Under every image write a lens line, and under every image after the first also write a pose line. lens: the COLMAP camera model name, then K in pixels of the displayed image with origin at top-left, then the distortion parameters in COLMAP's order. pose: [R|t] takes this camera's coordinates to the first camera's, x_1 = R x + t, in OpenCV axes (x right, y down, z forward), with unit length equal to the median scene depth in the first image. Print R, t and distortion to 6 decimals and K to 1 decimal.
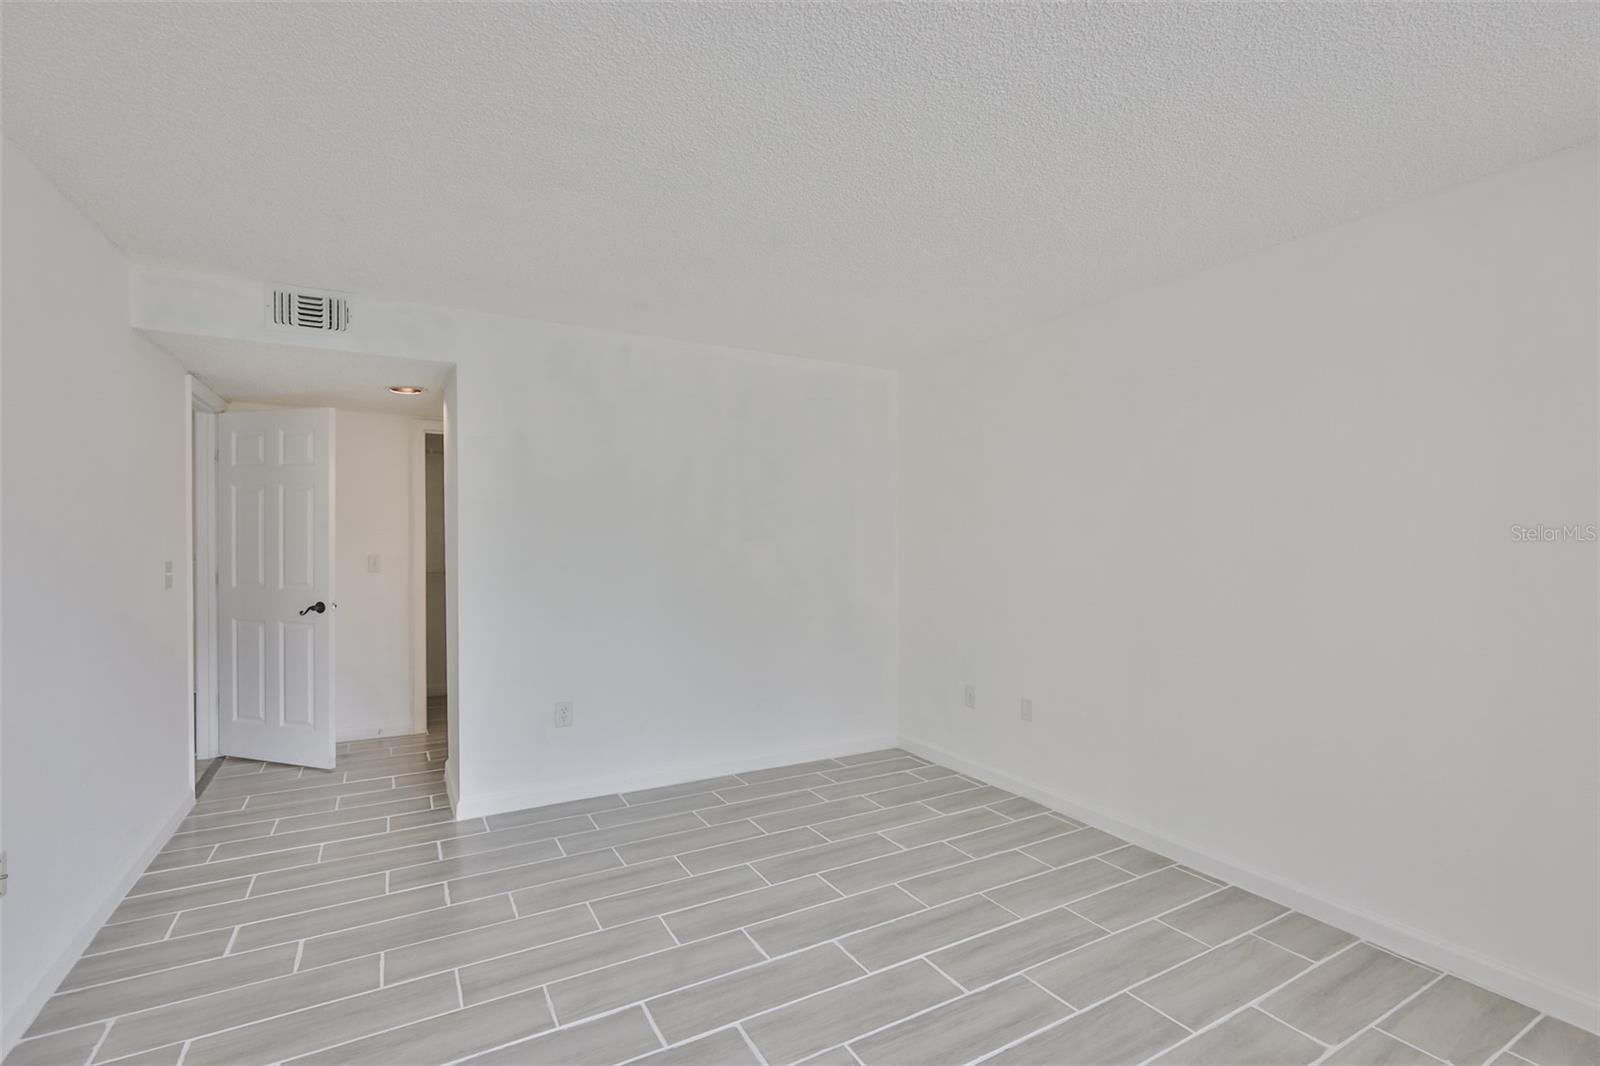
lens RADIAL K [[731.1, 0, 793.1], [0, 731.1, 530.5], [0, 0, 1]] dist [-0.001650, -0.000407]
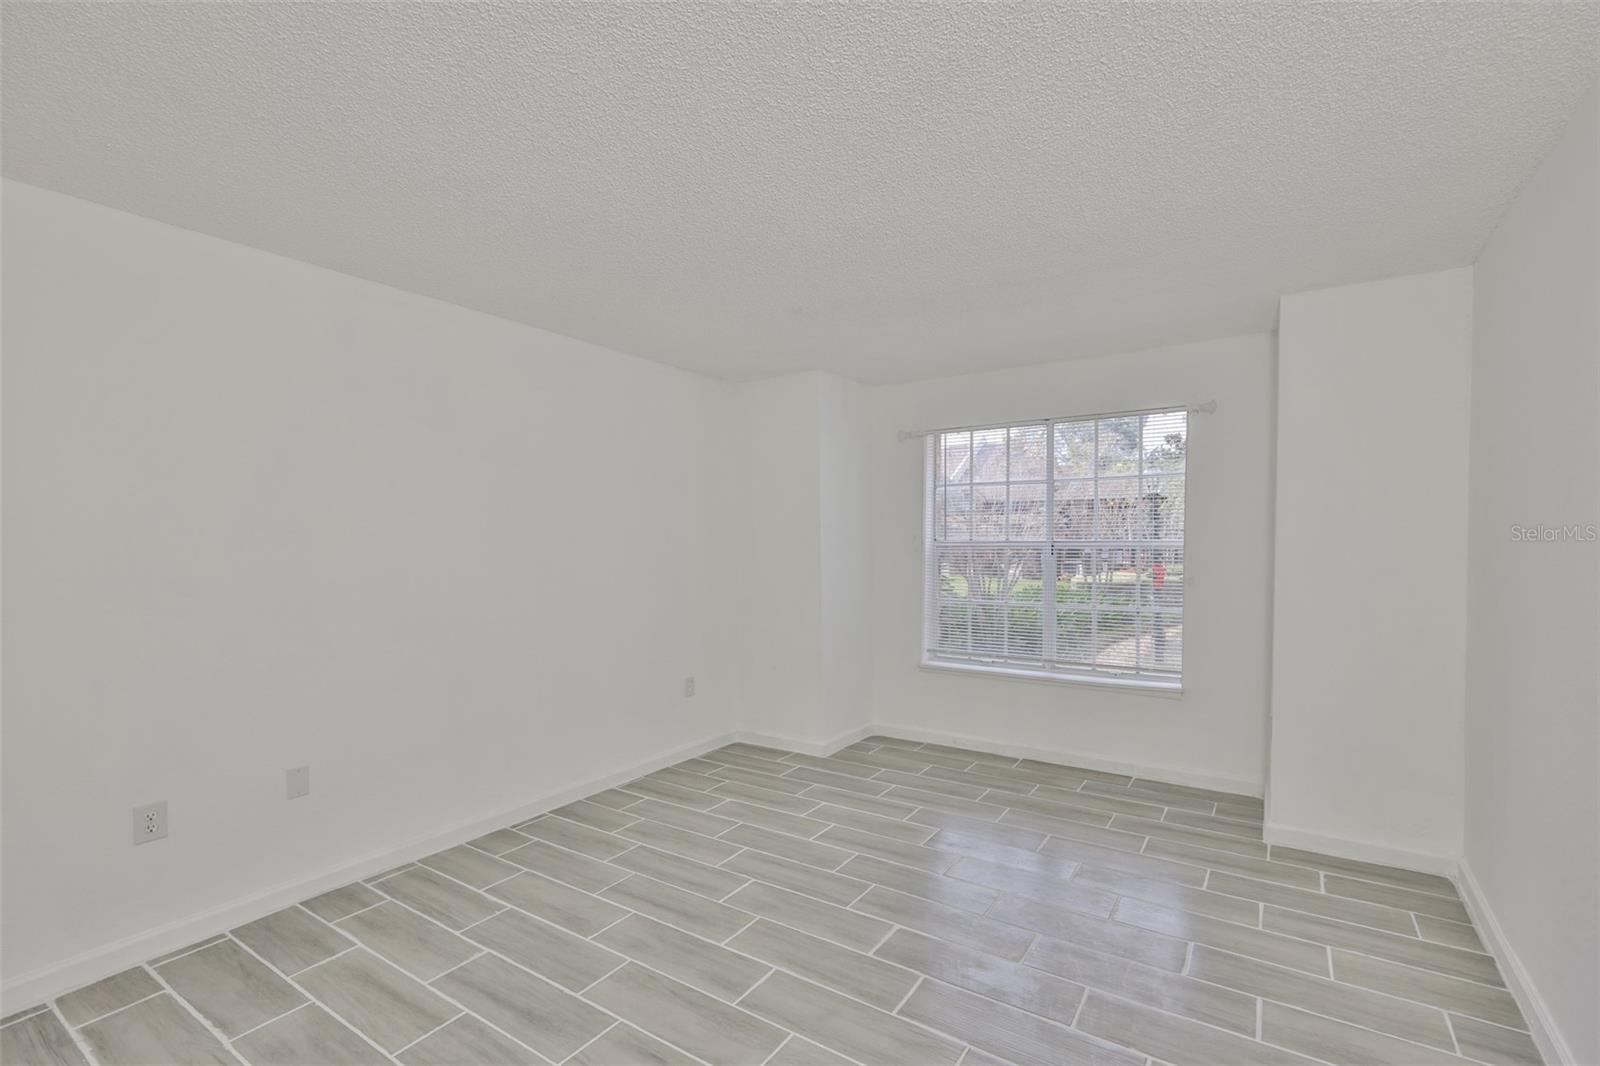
lens RADIAL K [[731.1, 0, 793.9], [0, 731.1, 538.9], [0, 0, 1]] dist [-0.001650, -0.000407]
pose [[-0.449752, 0.004589, 0.893141, -0.802598], [0.004407, 0.999986, -0.002919, -0.009777], [-0.893142, 0.002623, -0.449766, 1.199404]]
